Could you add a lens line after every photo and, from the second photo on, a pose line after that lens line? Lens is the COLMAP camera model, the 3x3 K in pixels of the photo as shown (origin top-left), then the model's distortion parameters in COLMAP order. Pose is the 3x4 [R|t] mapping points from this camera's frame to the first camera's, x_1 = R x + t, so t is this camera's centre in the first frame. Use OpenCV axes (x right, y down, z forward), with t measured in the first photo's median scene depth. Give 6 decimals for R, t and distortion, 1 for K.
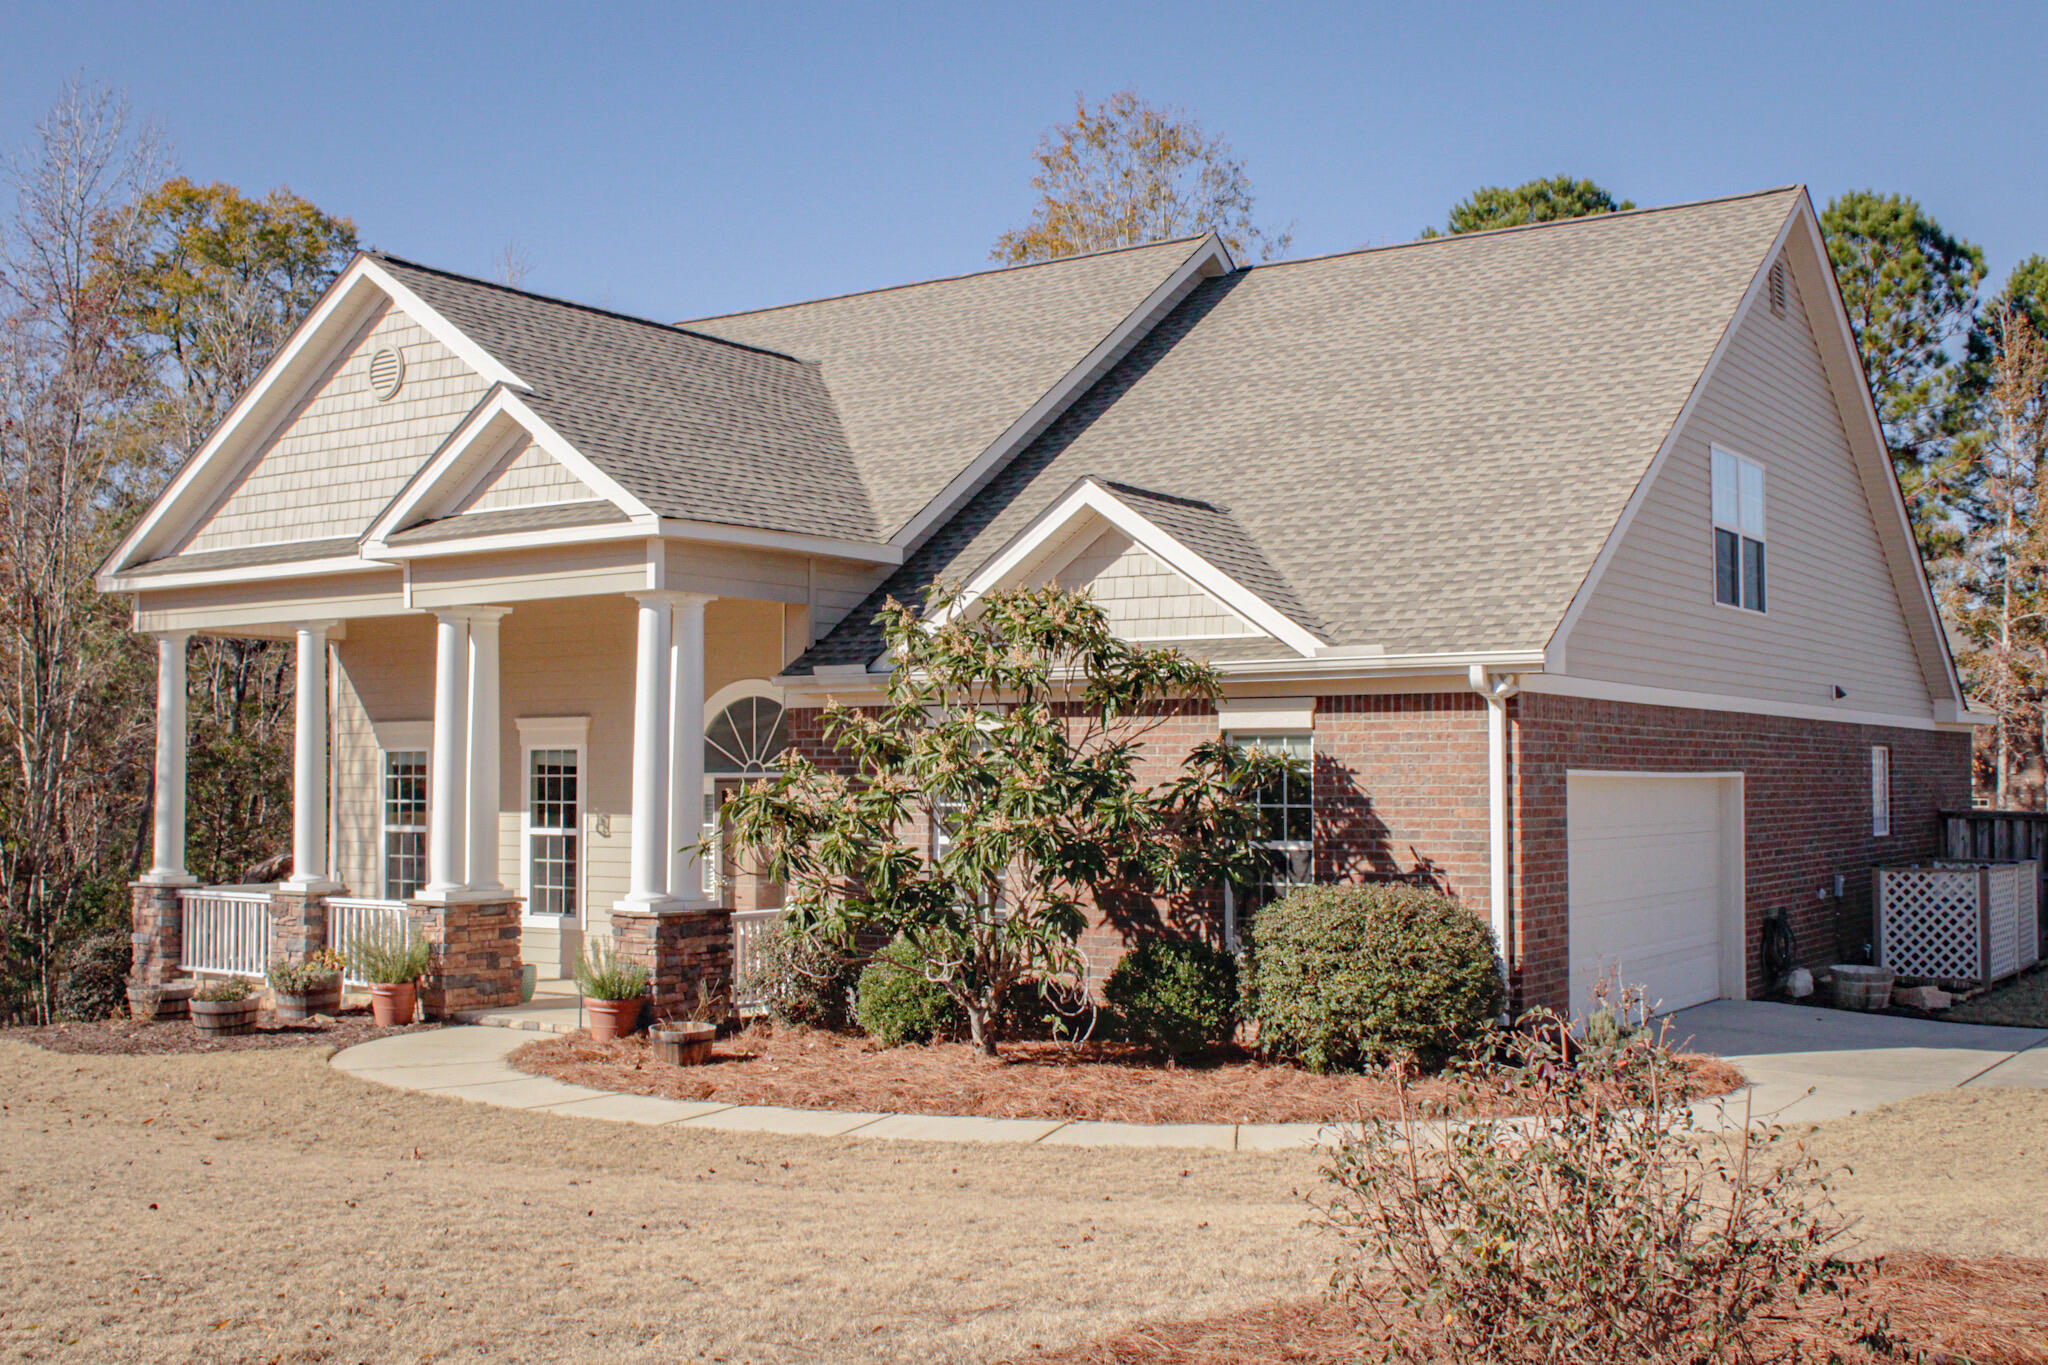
lens RADIAL K [[2280.8, 0, 1024.0], [0, 2280.8, 682.5], [0, 0, 1]] dist [-0.251790, 0.000199]
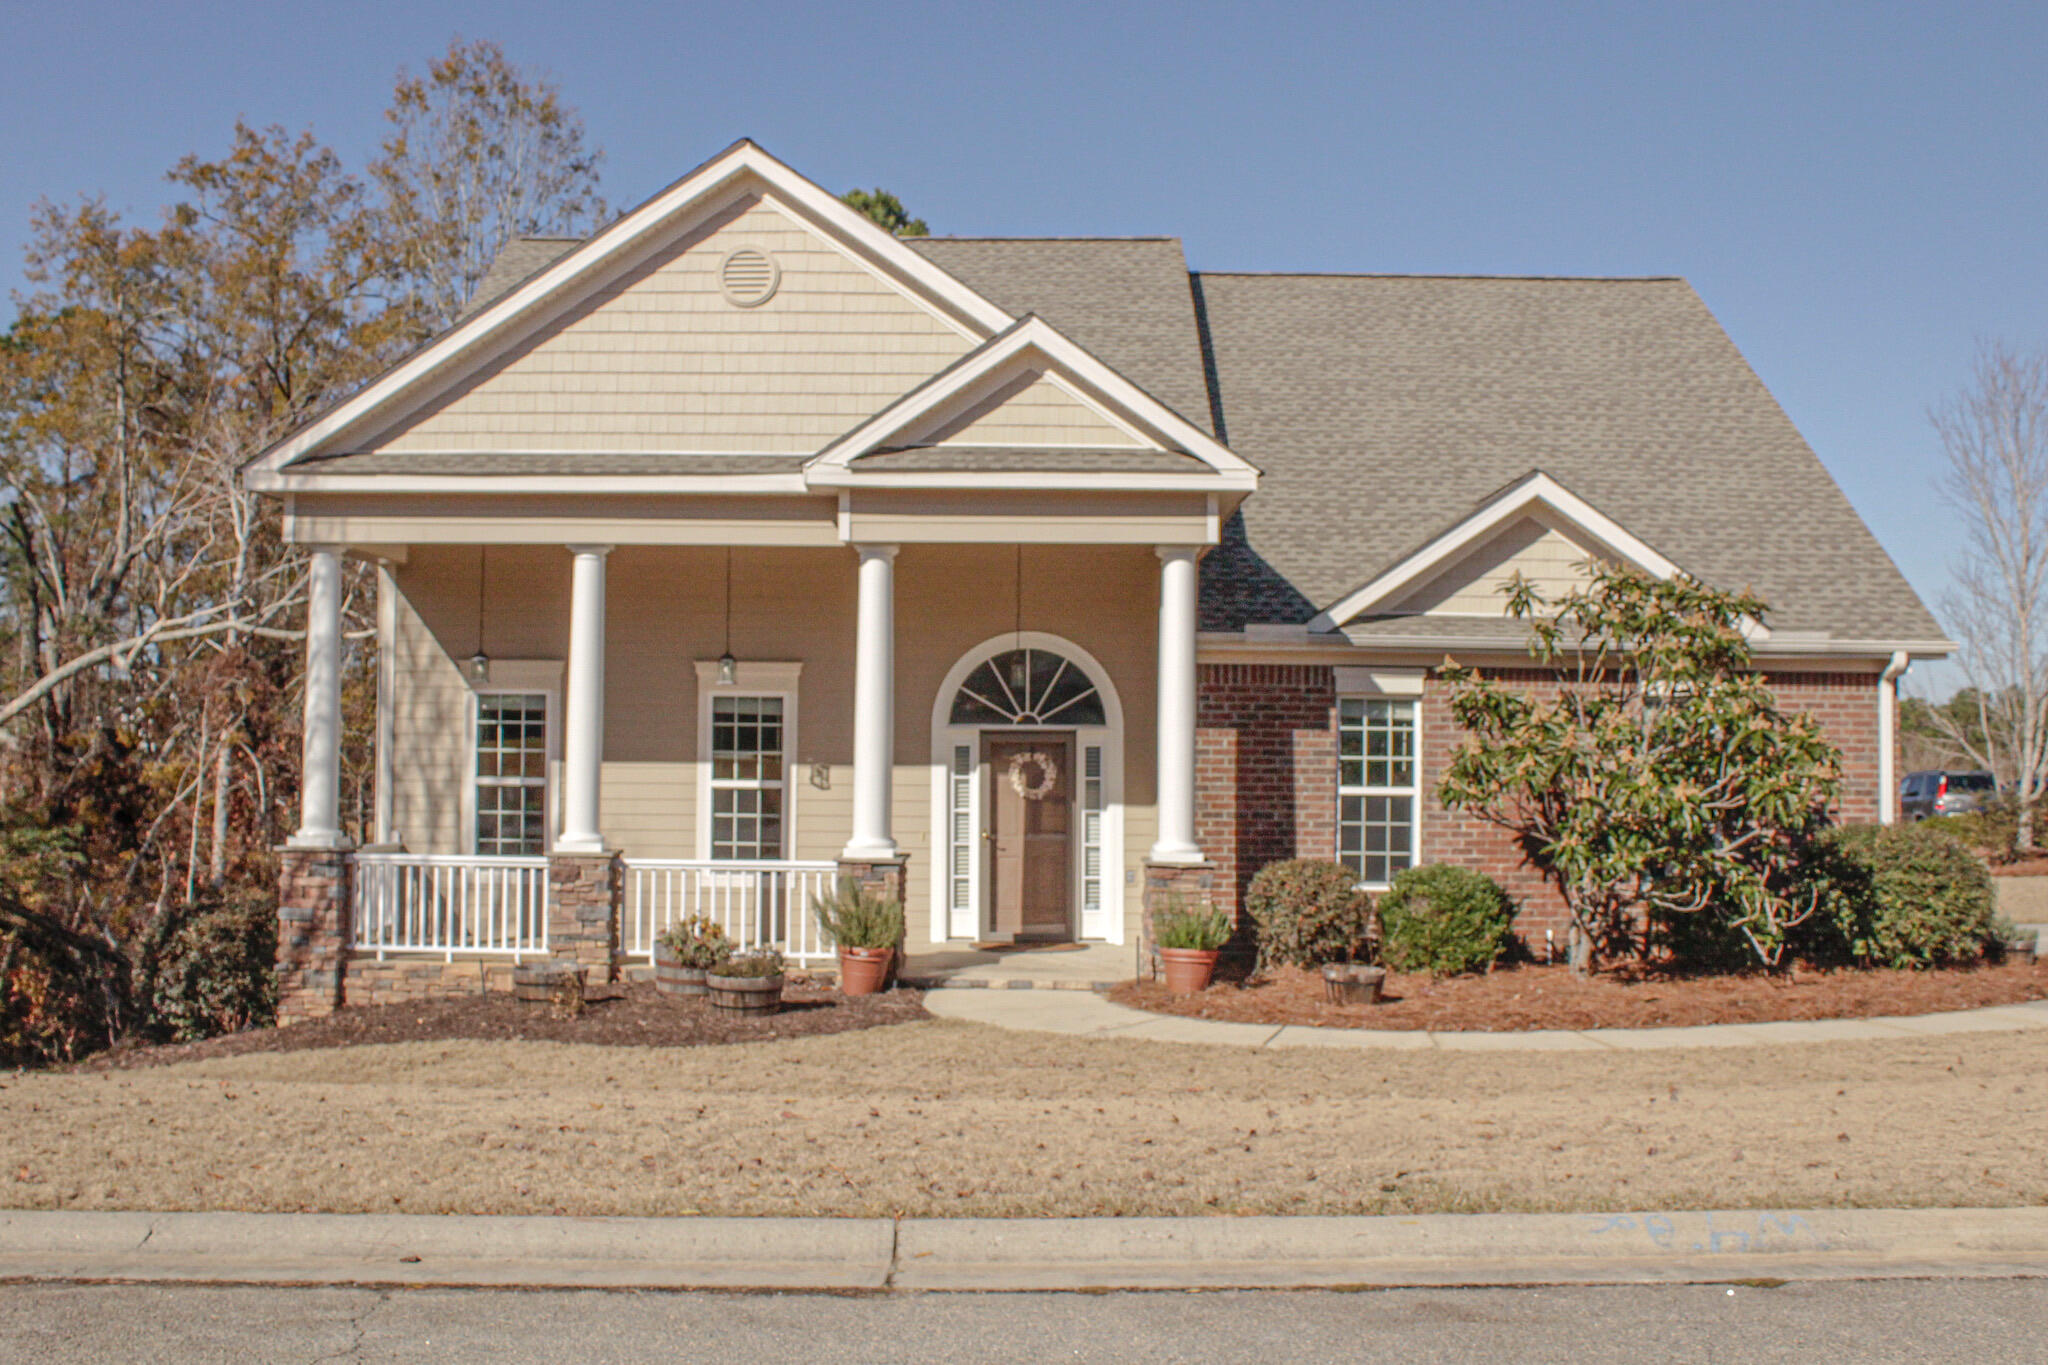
lens RADIAL K [[2280.8, 0, 1024.0], [0, 2280.8, 682.5], [0, 0, 1]] dist [-0.251790, 0.000199]
pose [[0.841672, 0.030209, 0.539143, -0.624900], [-0.036998, 0.999314, 0.001765, 0.018337], [-0.538720, -0.021433, 0.842212, 0.149234]]
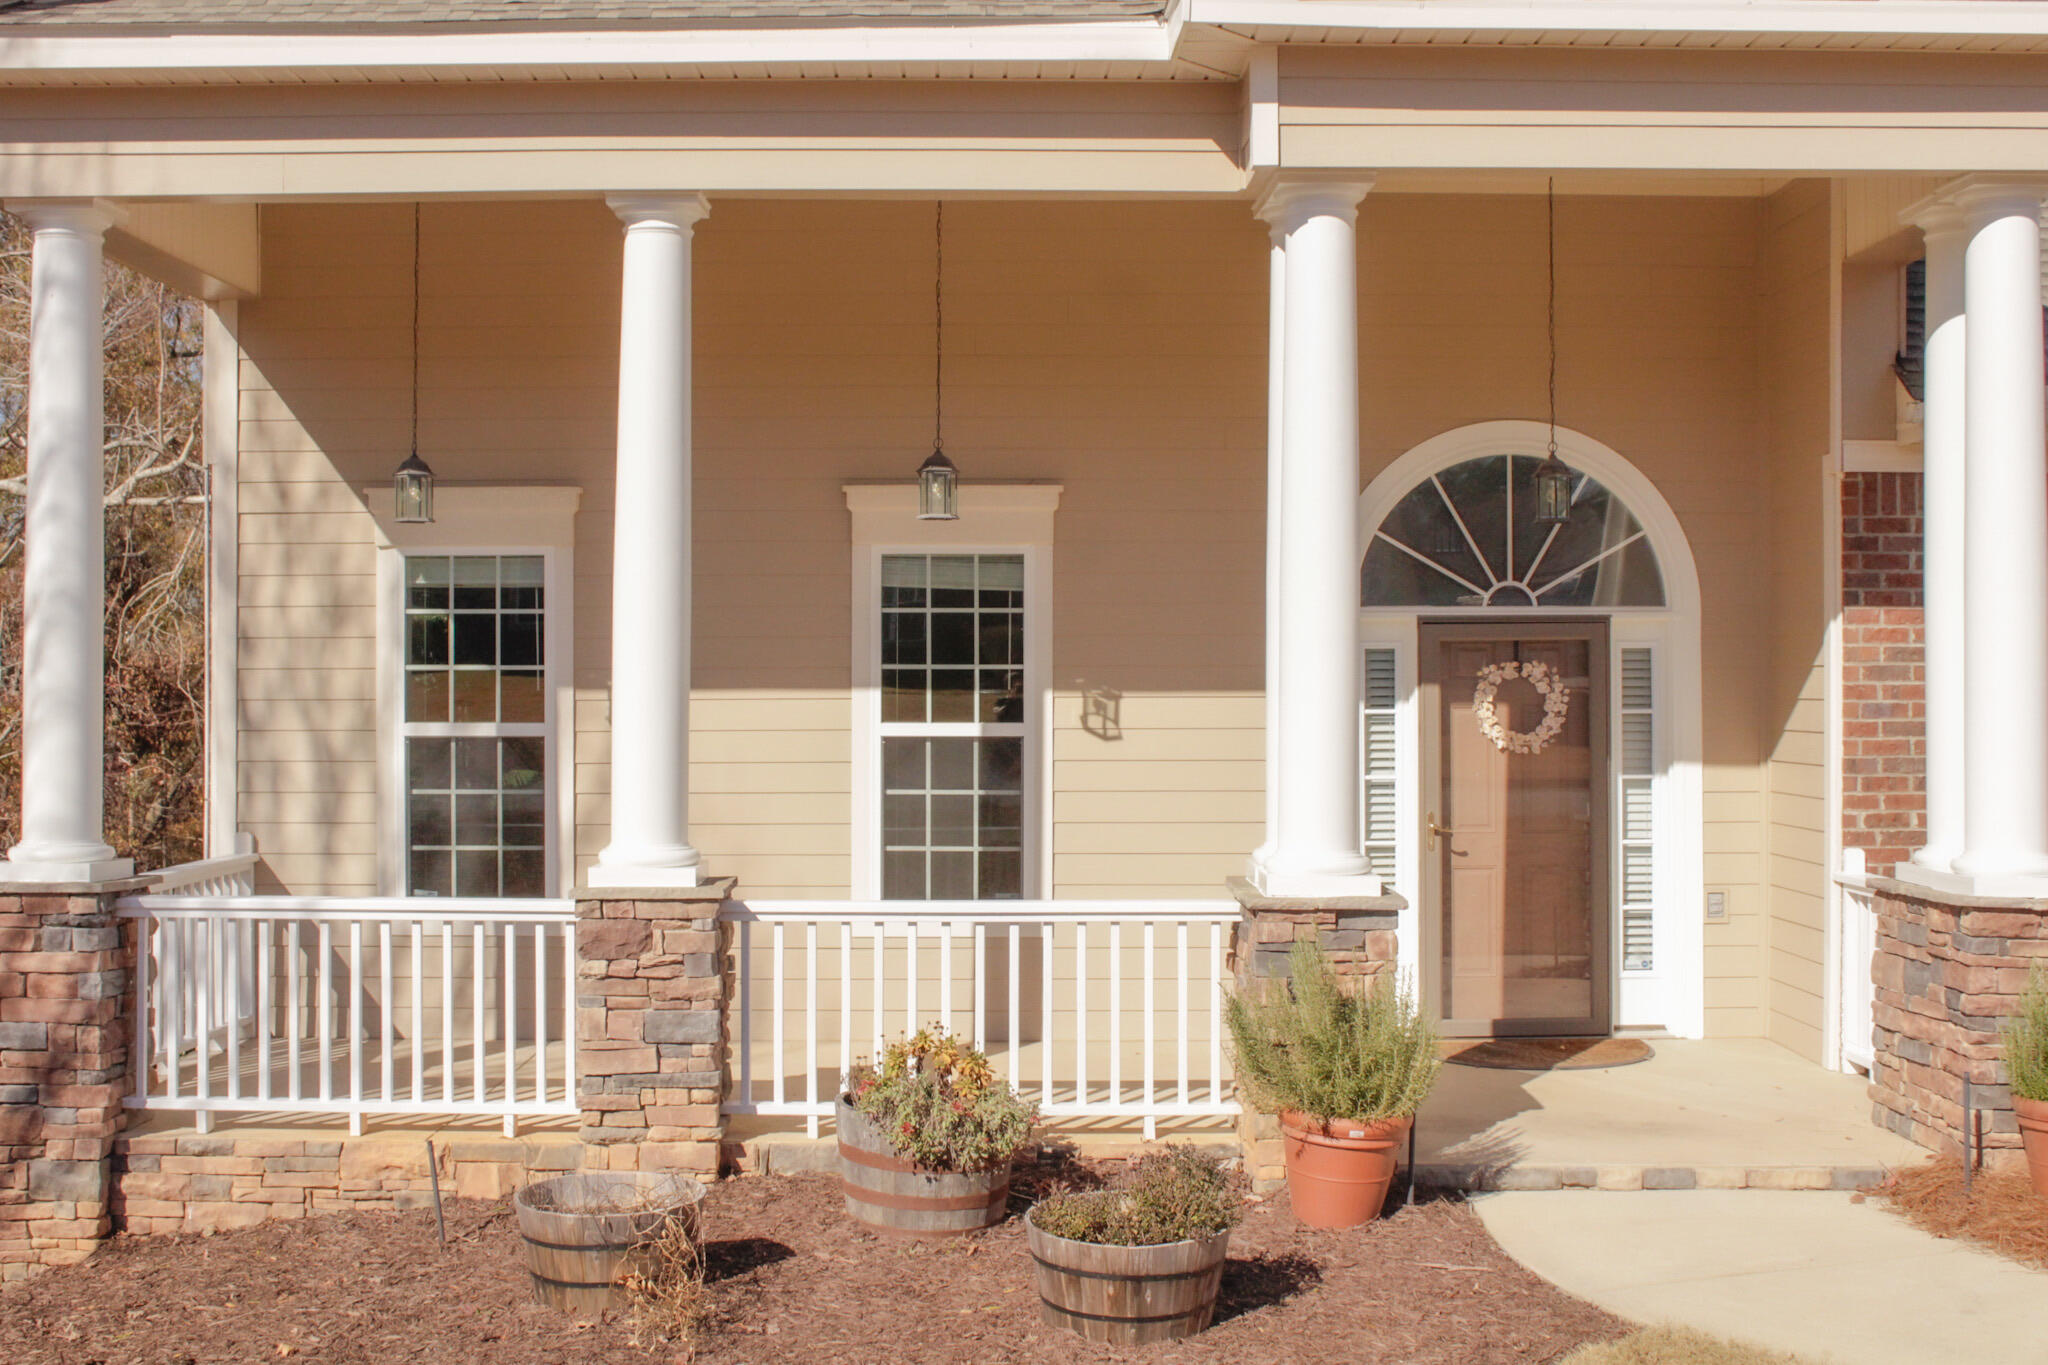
lens RADIAL K [[2585.1, 0, 1024.0], [0, 2585.1, 682.5], [0, 0, 1]] dist [-0.176940, -0.029651]
pose [[0.838350, 0.006098, 0.545098, -0.492354], [-0.028146, 0.999088, 0.032112, 0.038945], [-0.544405, -0.042264, 0.837757, 0.547711]]
